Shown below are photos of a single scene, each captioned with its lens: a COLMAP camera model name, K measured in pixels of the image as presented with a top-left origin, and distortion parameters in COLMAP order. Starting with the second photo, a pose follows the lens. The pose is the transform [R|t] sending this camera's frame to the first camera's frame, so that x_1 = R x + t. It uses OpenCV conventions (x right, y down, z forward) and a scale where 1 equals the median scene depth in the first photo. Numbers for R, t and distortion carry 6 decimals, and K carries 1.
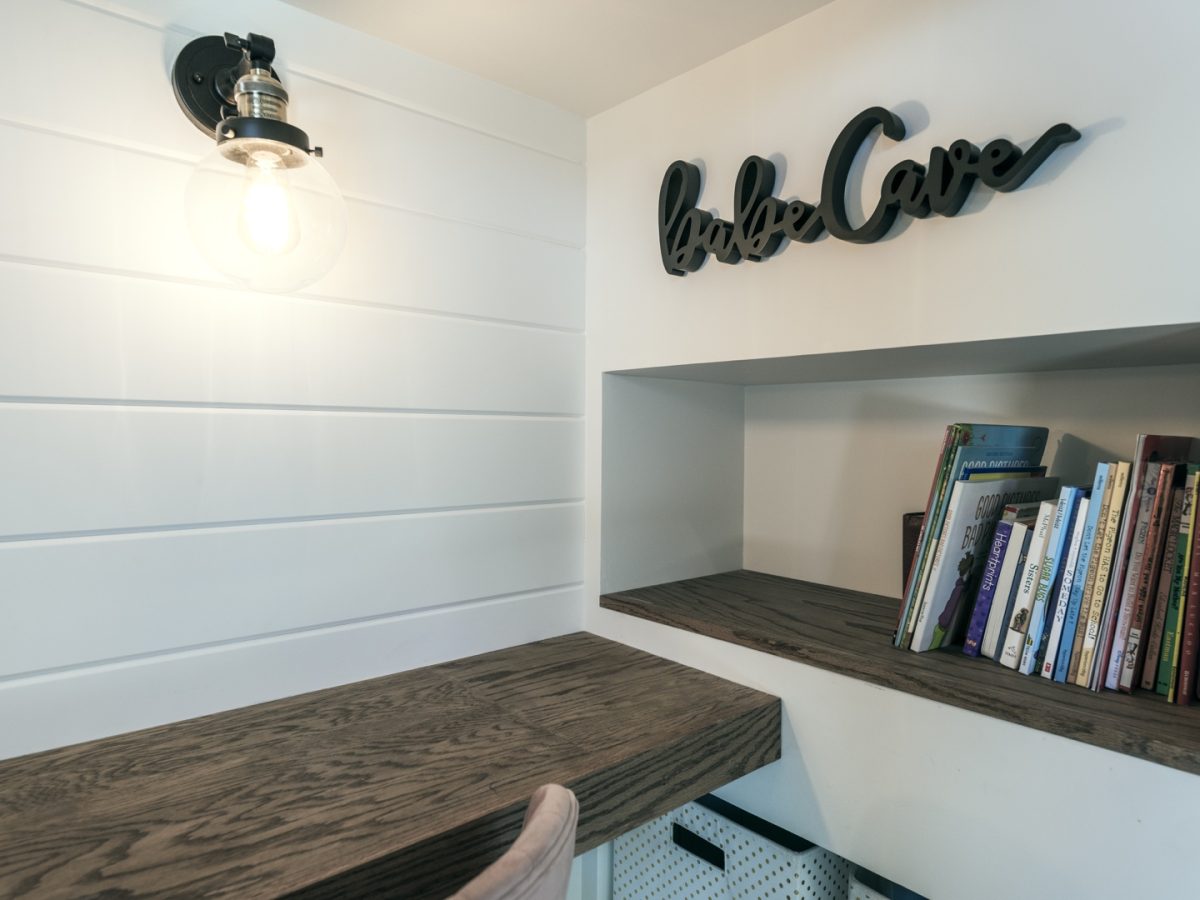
lens RADIAL K [[730.2, 0, 605.9], [0, 730.2, 447.7], [0, 0, 1]] dist [0.018058, -0.010380]
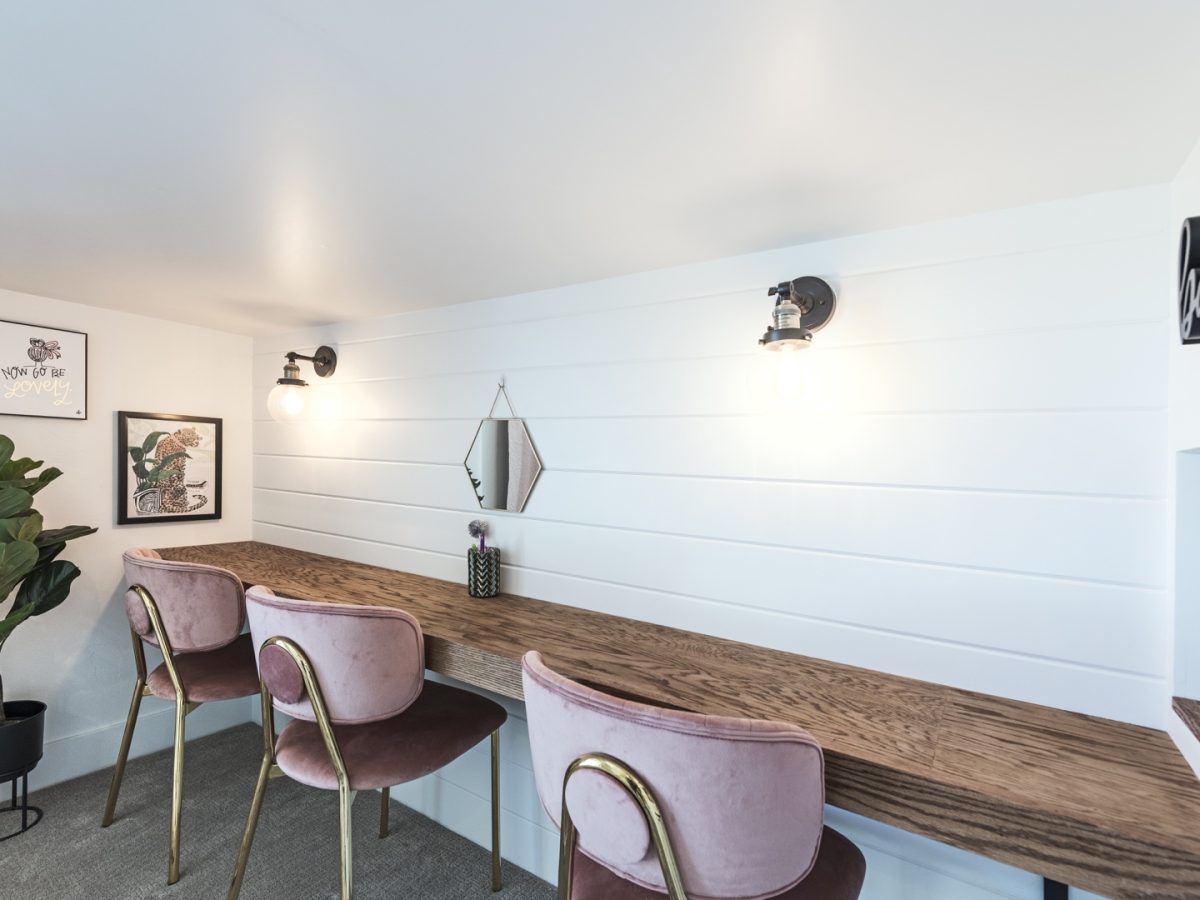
lens RADIAL K [[570.3, 0, 578.7], [0, 570.3, 453.9], [0, 0, 1]] dist [-0.004278, -0.000867]
pose [[0.254647, -0.014343, -0.966928, 0.707904], [-0.056005, 0.997993, -0.029553, -0.053746], [0.965411, 0.061678, 0.253333, 0.117405]]
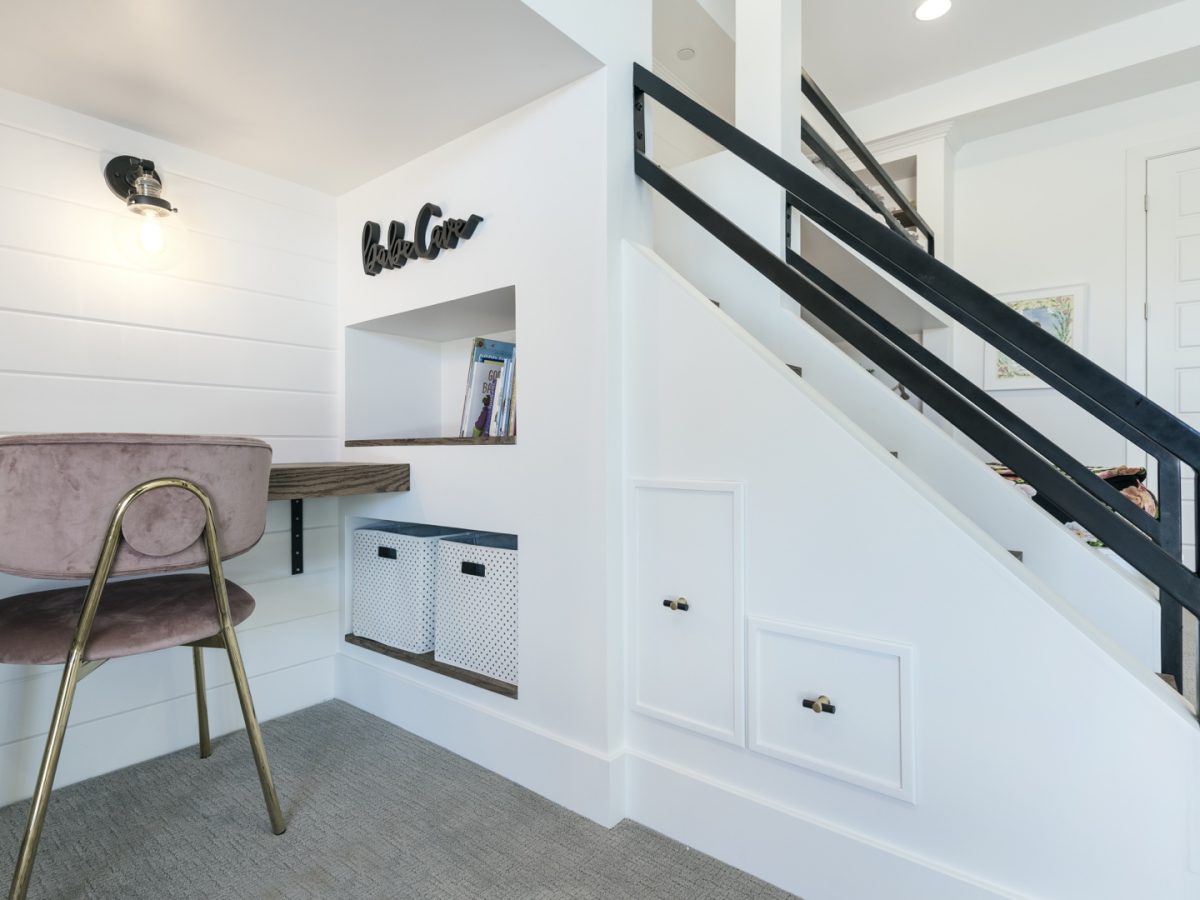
lens RADIAL K [[615.0, 0, 591.6], [0, 615.0, 446.2], [0, 0, 1]] dist [-0.000078, 0.004120]
pose [[0.987049, -0.014300, 0.159782, 0.533031], [0.017978, 0.999605, -0.021600, 0.371424], [-0.159410, 0.024192, 0.986916, -1.015061]]
